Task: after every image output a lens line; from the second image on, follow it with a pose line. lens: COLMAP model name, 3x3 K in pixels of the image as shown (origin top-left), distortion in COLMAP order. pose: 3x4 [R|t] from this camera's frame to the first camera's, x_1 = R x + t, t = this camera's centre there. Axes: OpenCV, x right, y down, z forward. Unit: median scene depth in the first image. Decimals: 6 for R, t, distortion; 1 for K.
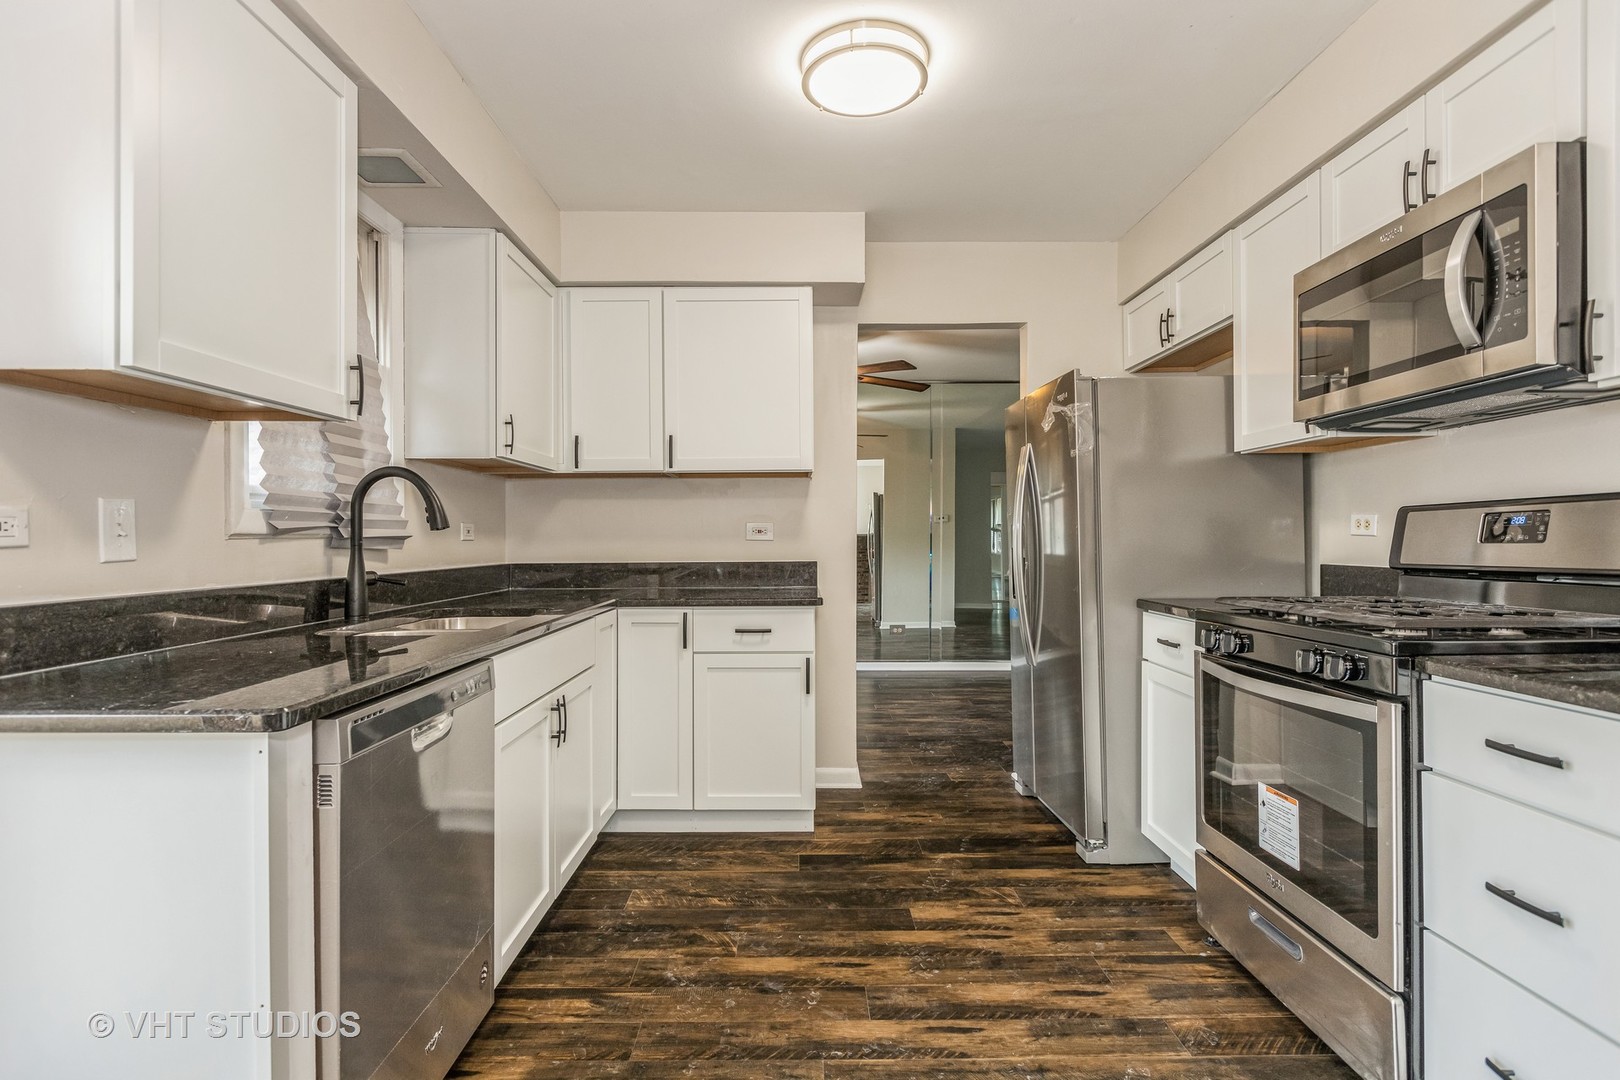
lens RADIAL K [[811.8, 0, 807.5], [0, 811.8, 543.7], [0, 0, 1]] dist [0.002153, 0.000459]
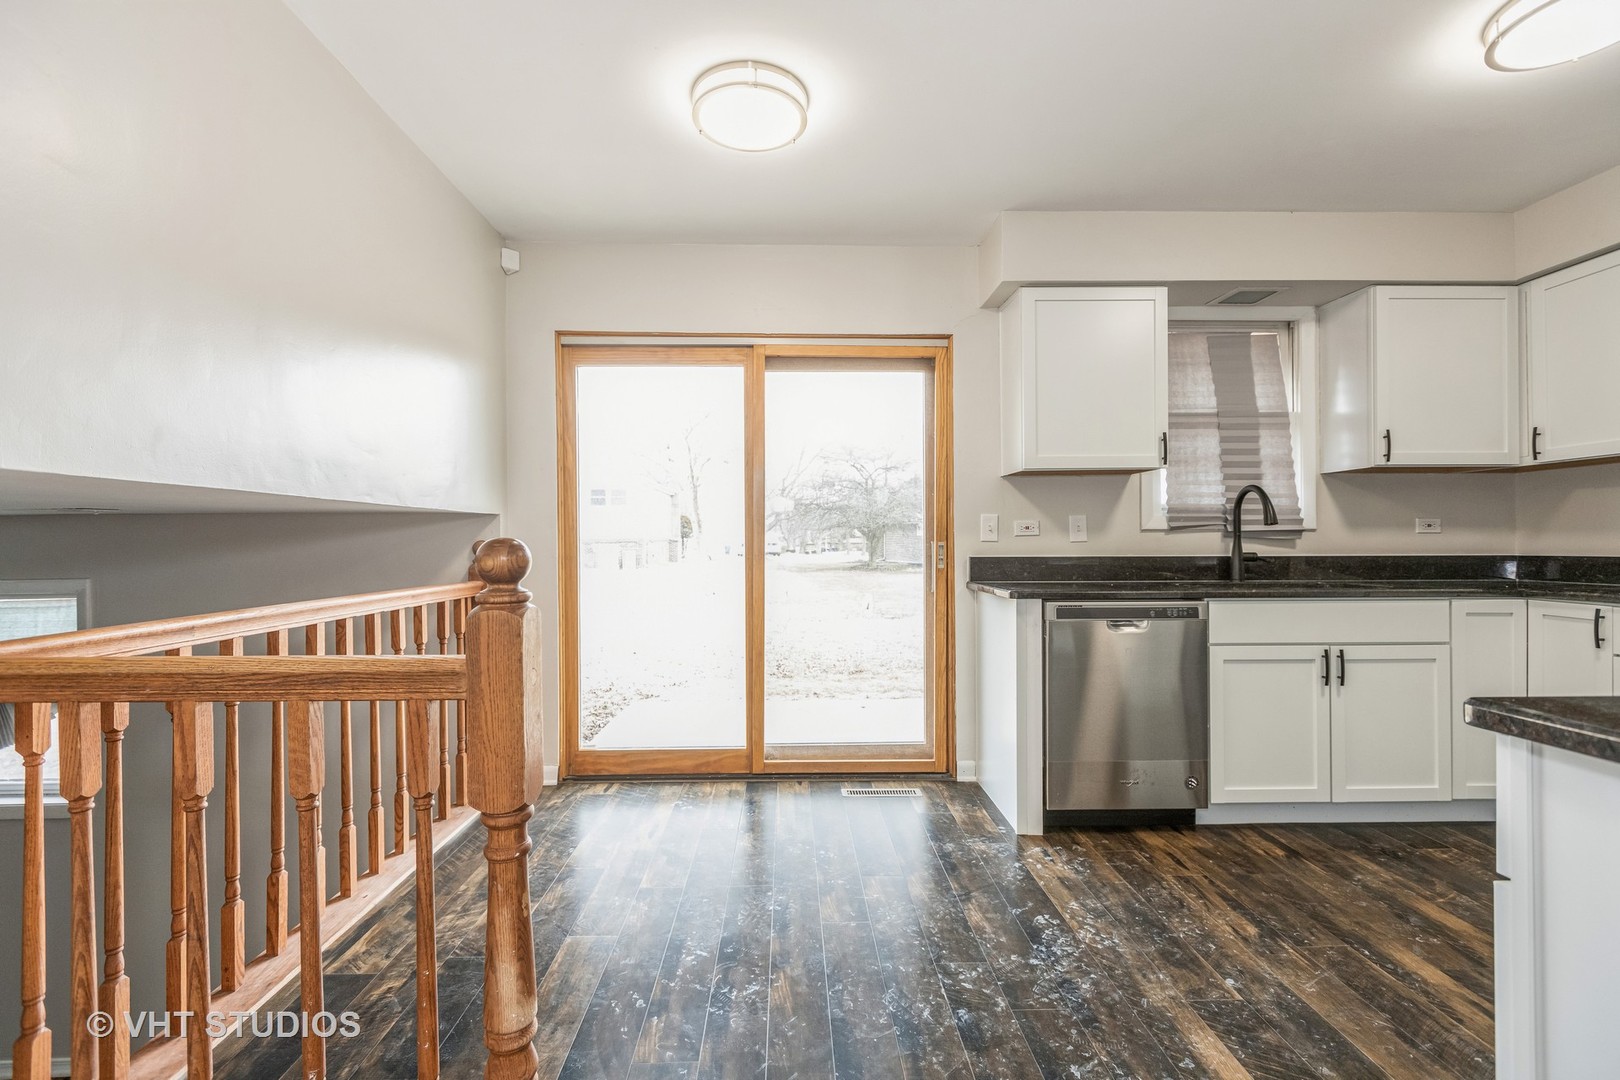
lens RADIAL K [[771.2, 0, 806.9], [0, 771.2, 538.0], [0, 0, 1]] dist [-0.002193, 0.000133]
pose [[0.038567, 0.005835, -0.999239, 0.939053], [0.003025, 0.999978, 0.005956, -0.005628], [0.999251, -0.003253, 0.038548, 0.093395]]
